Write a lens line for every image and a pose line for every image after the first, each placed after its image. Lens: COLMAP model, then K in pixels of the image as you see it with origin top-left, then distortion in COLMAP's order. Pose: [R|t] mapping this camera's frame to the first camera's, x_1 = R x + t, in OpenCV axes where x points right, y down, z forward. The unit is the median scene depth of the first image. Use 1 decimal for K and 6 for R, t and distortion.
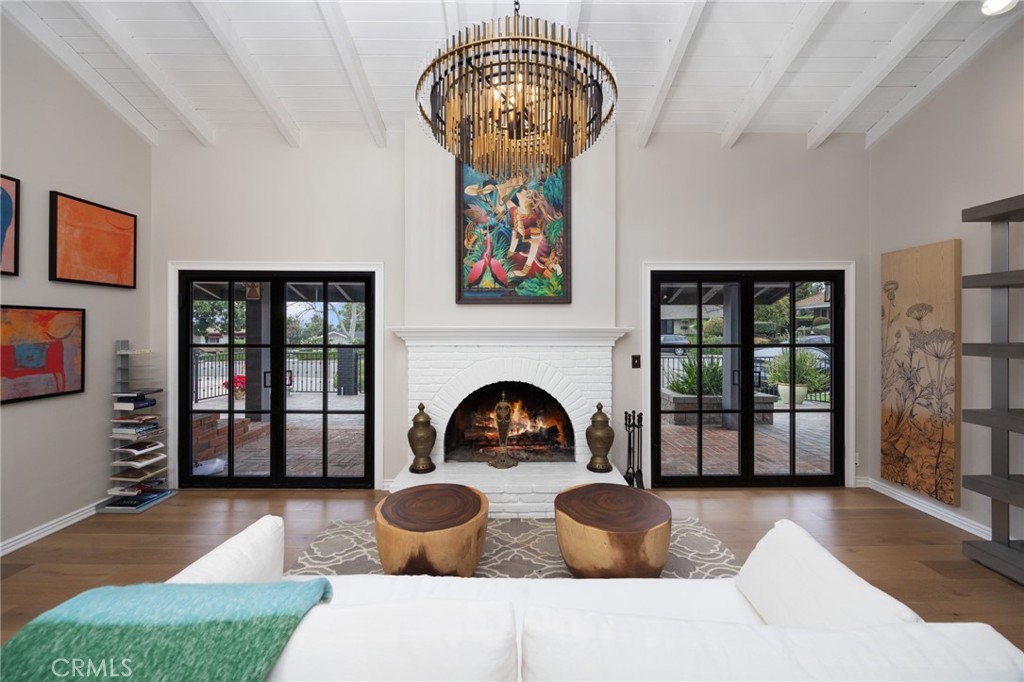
lens RADIAL K [[406.2, 0, 507.5], [0, 406.2, 332.1], [0, 0, 1]] dist [0.000220, 0.000124]
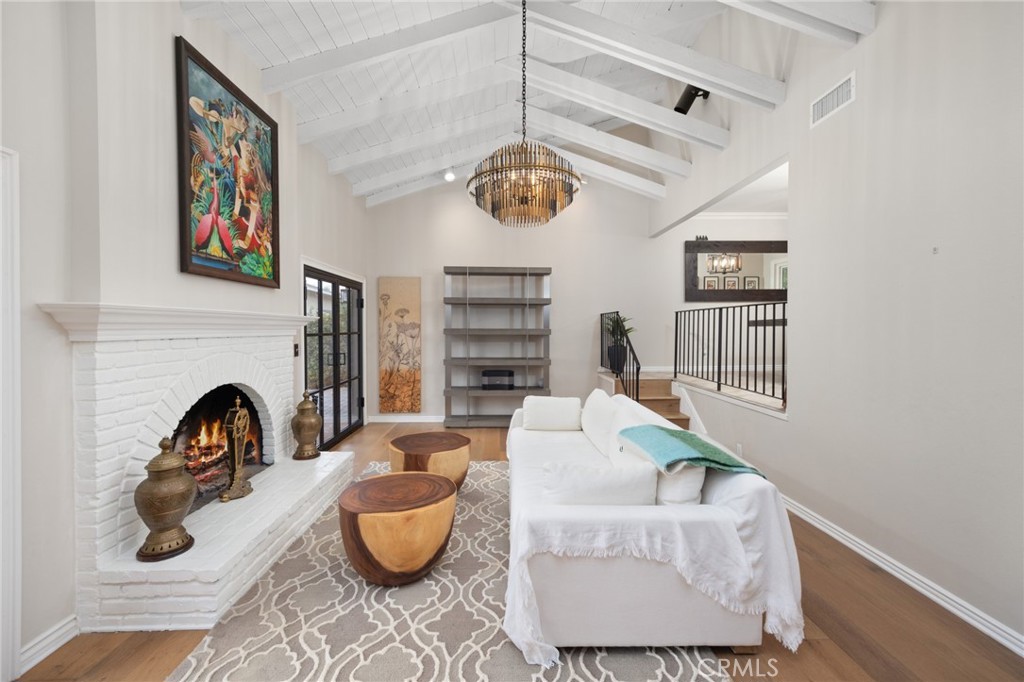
lens RADIAL K [[421.0, 0, 508.2], [0, 421.0, 335.2], [0, 0, 1]] dist [0.003364, 0.000139]
pose [[-0.008241, -0.015454, 0.999847, -0.792519], [0.002832, 0.999876, 0.015478, 0.019834], [-0.999962, 0.002959, -0.008196, 0.494019]]
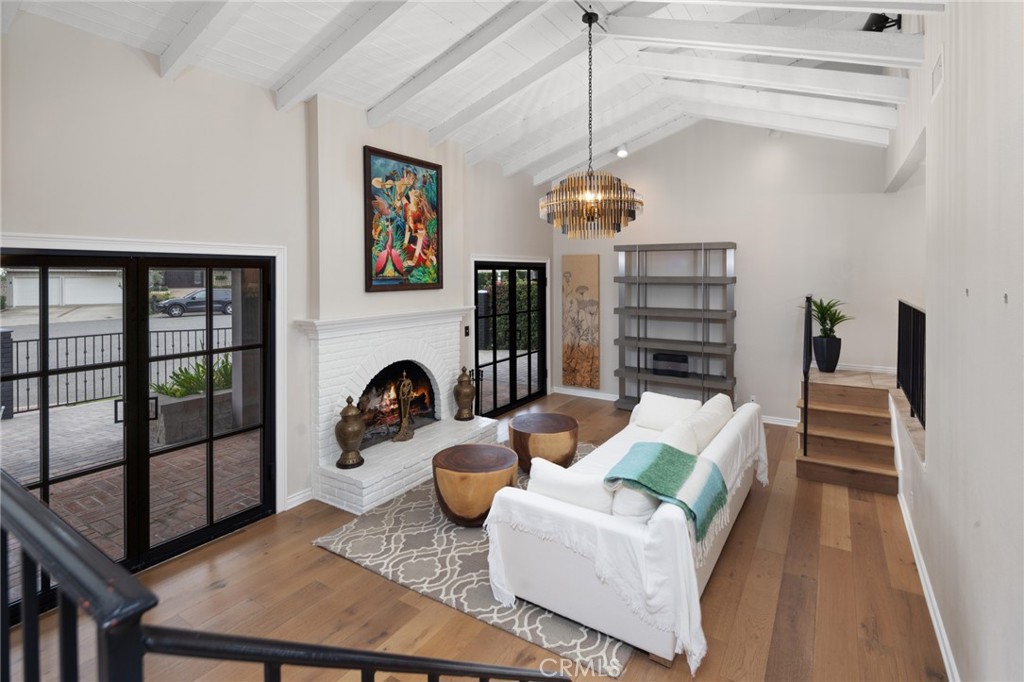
lens RADIAL K [[491.2, 0, 512.0], [0, 491.2, 277.0], [0, 0, 1]] dist [-0.000291, 0.000001]
pose [[0.554216, -0.007207, 0.832342, -0.944090], [0.008429, 0.999960, 0.003046, -0.108160], [-0.832330, 0.005328, 0.554255, 0.017488]]
